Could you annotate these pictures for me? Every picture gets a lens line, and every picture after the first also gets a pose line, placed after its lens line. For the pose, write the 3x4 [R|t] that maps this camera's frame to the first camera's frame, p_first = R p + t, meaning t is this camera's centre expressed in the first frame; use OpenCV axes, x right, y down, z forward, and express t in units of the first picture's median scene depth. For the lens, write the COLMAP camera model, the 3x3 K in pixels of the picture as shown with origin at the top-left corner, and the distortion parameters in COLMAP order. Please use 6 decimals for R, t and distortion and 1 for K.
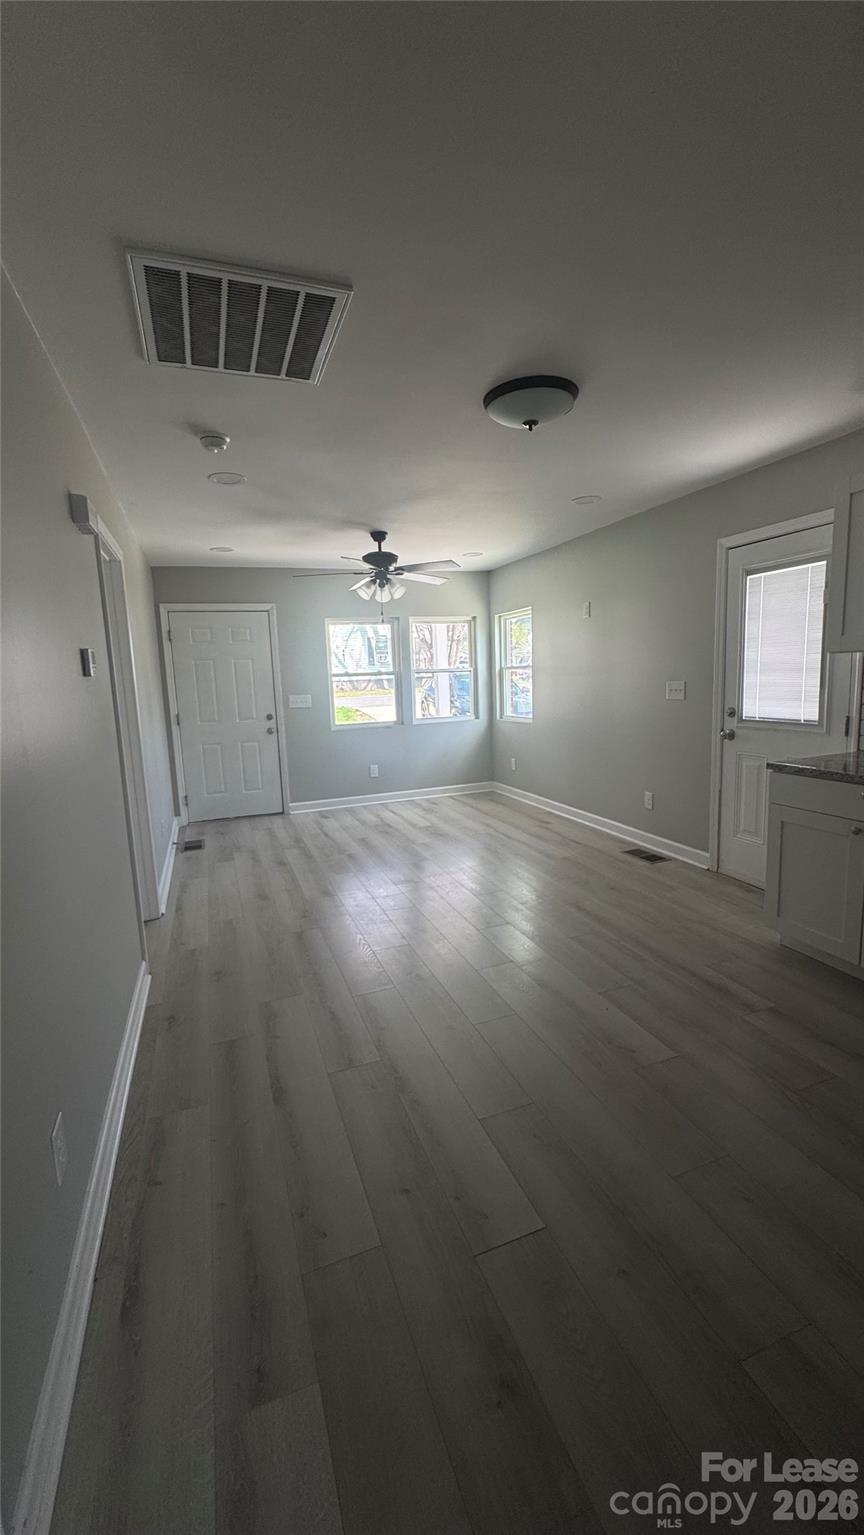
lens RADIAL K [[620.3, 0, 435.6], [0, 620.3, 763.1], [0, 0, 1]] dist [0.001581, 0.000298]
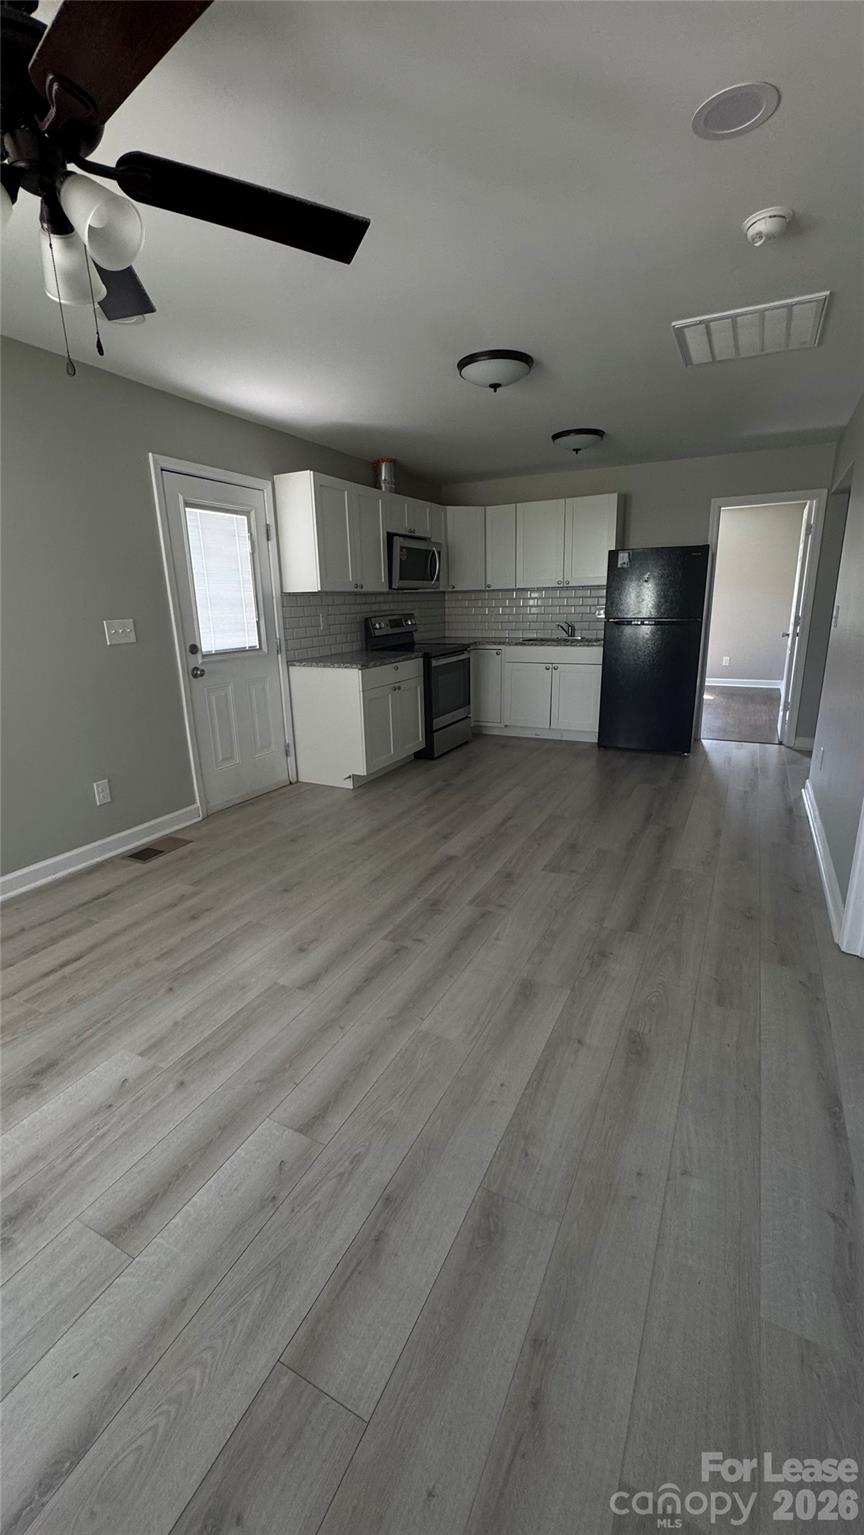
lens RADIAL K [[620.3, 0, 427.5], [0, 620.3, 767.6], [0, 0, 1]] dist [0.001581, 0.000298]
pose [[-0.675358, -0.140950, 0.723895, -0.499987], [0.151347, 0.934186, 0.323094, -0.166328], [-0.721793, 0.327763, -0.609578, 1.381332]]
